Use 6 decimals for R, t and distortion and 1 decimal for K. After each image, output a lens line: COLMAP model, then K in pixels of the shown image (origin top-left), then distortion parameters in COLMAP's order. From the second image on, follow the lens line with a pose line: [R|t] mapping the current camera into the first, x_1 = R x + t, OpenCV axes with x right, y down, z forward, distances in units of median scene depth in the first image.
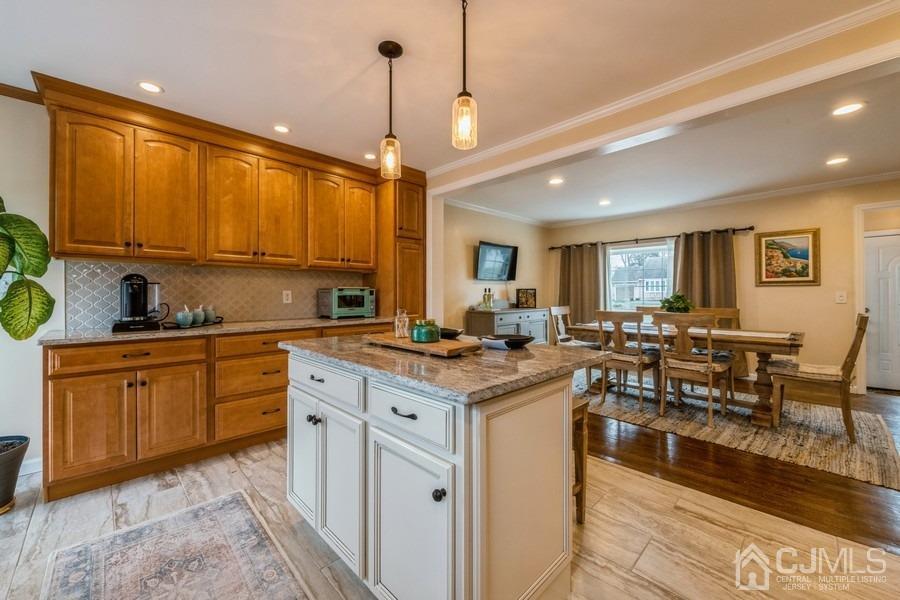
lens RADIAL K [[353.2, 0, 446.9], [0, 353.2, 294.5], [0, 0, 1]] dist [-0.000356, -0.000315]
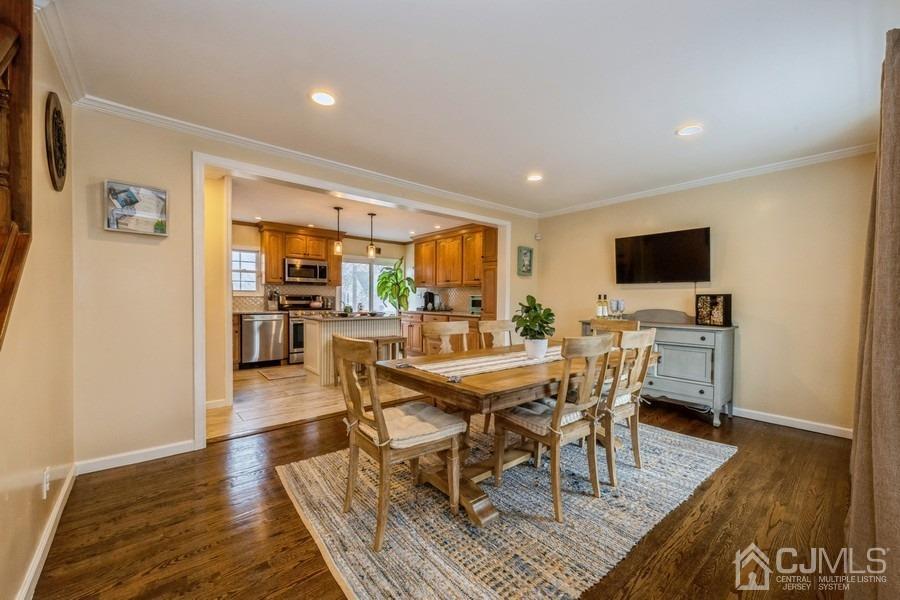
lens RADIAL K [[350.5, 0, 450.1], [0, 350.5, 307.1], [0, 0, 1]] dist [-0.000139, 0.000223]
pose [[-0.067652, 0.028164, -0.997311, 1.156650], [-0.011266, 0.999516, 0.028990, -0.008798], [0.997645, 0.013197, -0.067302, 0.791321]]
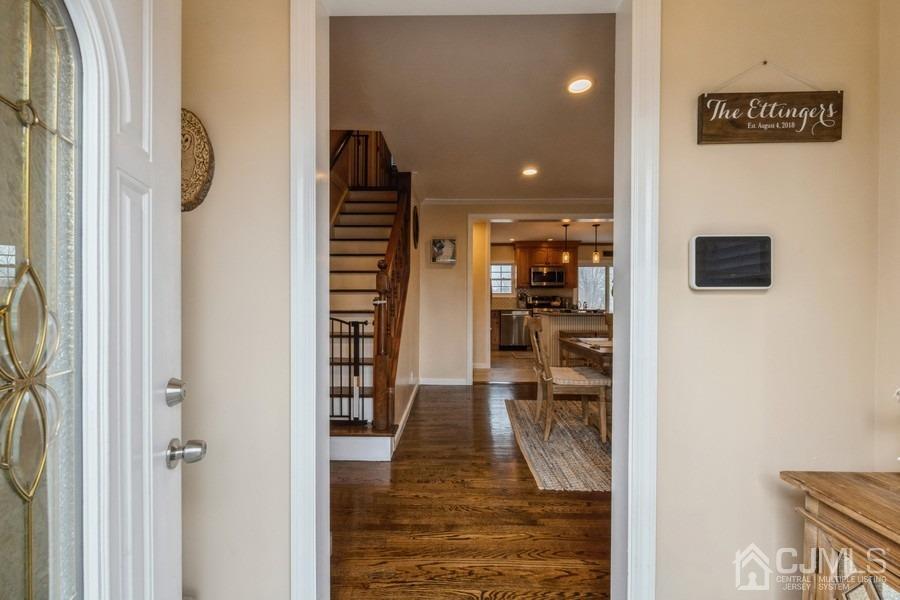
lens RADIAL K [[351.3, 0, 450.0], [0, 351.3, 300.0], [0, 0, 1]] dist [0.000055, -0.000036]
pose [[-0.708625, 0.003866, -0.705575, 1.372649], [0.001685, 0.999991, 0.003787, 0.002932], [0.705584, 0.001495, -0.708625, 1.028290]]
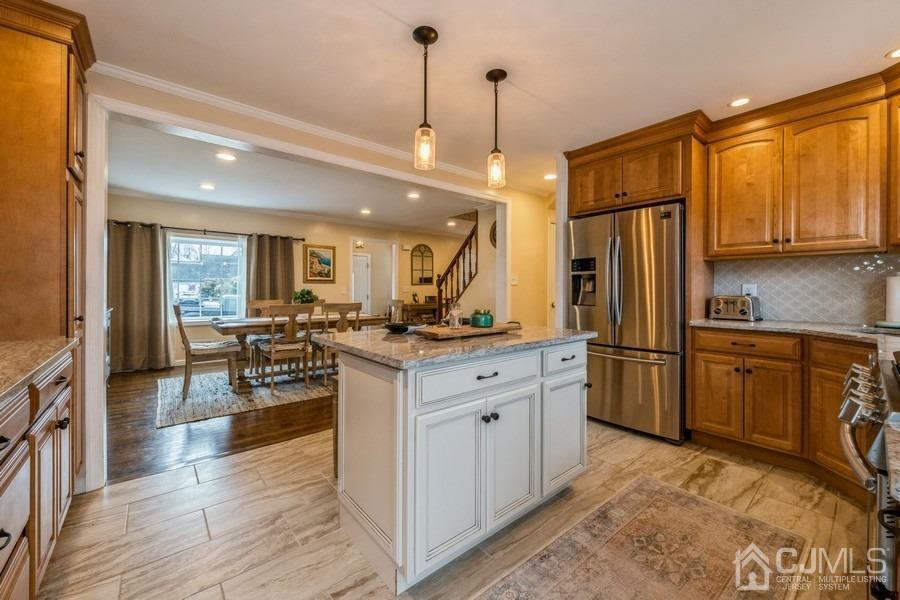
lens RADIAL K [[360.1, 0, 450.7], [0, 360.1, 288.2], [0, 0, 1]] dist [0.001554, 0.000098]
pose [[0.075147, 0.004048, 0.997164, -0.487771], [-0.002971, 0.999988, -0.003836, 0.000363], [-0.997168, -0.002674, 0.075158, 0.364801]]
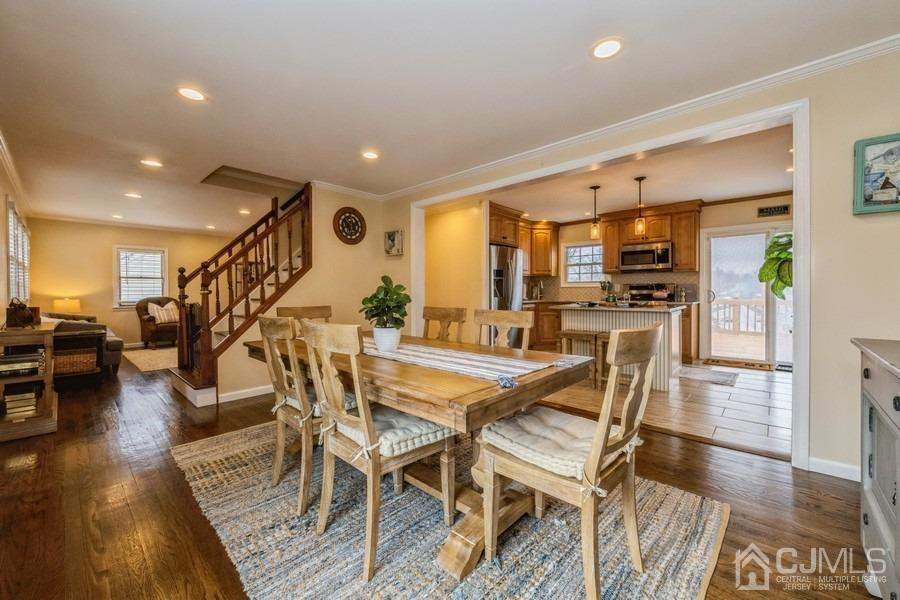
lens RADIAL K [[353.2, 0, 446.9], [0, 353.2, 294.5], [0, 0, 1]] dist [-0.000356, -0.000315]
pose [[-0.998703, 0.010048, -0.049910, 0.516705], [0.009521, 0.999896, 0.010787, 0.008835], [0.050013, 0.010298, -0.998695, 1.381695]]
